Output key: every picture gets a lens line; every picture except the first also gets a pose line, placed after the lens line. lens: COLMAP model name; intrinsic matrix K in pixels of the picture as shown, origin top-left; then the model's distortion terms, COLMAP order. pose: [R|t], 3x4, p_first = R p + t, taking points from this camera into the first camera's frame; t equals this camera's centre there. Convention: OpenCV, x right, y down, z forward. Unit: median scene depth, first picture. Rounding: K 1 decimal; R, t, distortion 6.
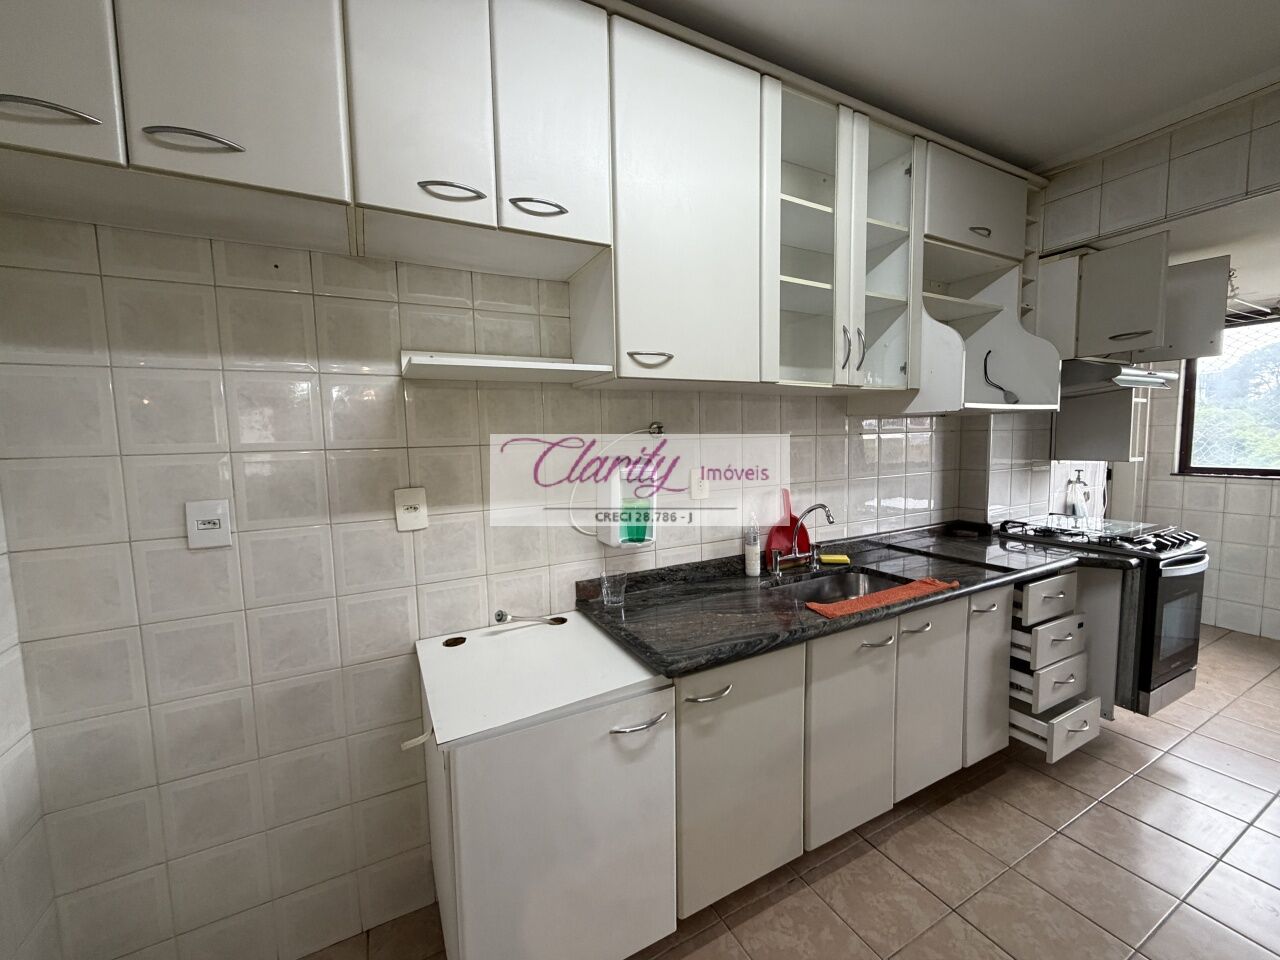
lens RADIAL K [[518.3, 0, 640.0], [0, 518.3, 480.0], [0, 0, 1]] dist [0.001178, 0.000028]
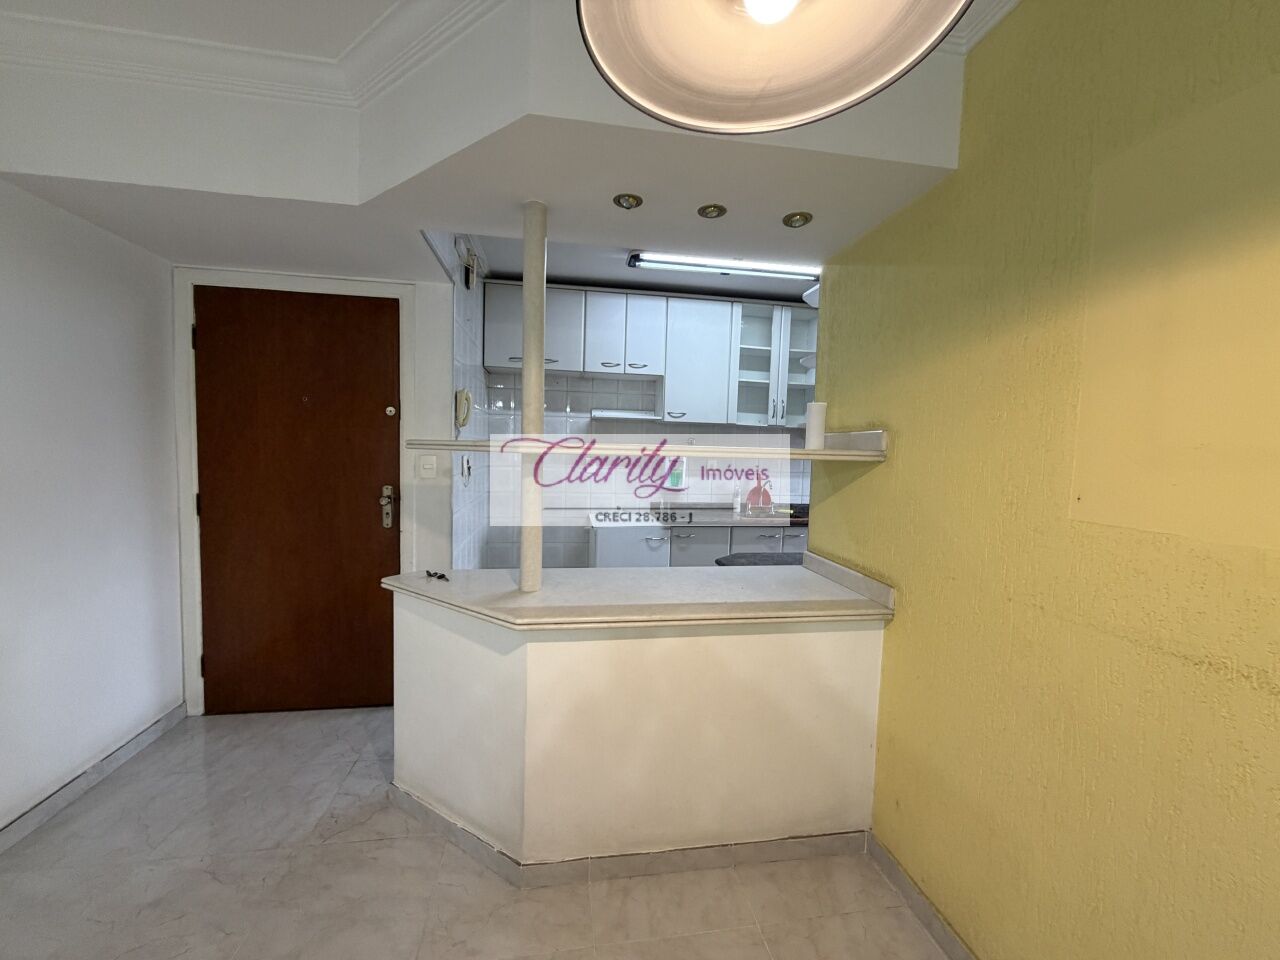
lens RADIAL K [[518.3, 0, 640.0], [0, 518.3, 480.0], [0, 0, 1]] dist [0.001178, 0.000028]
pose [[0.948709, 0.066707, -0.309032, 0.683309], [-0.074476, 0.997133, -0.013398, 0.153371], [0.307252, 0.035727, 0.950957, -1.586290]]
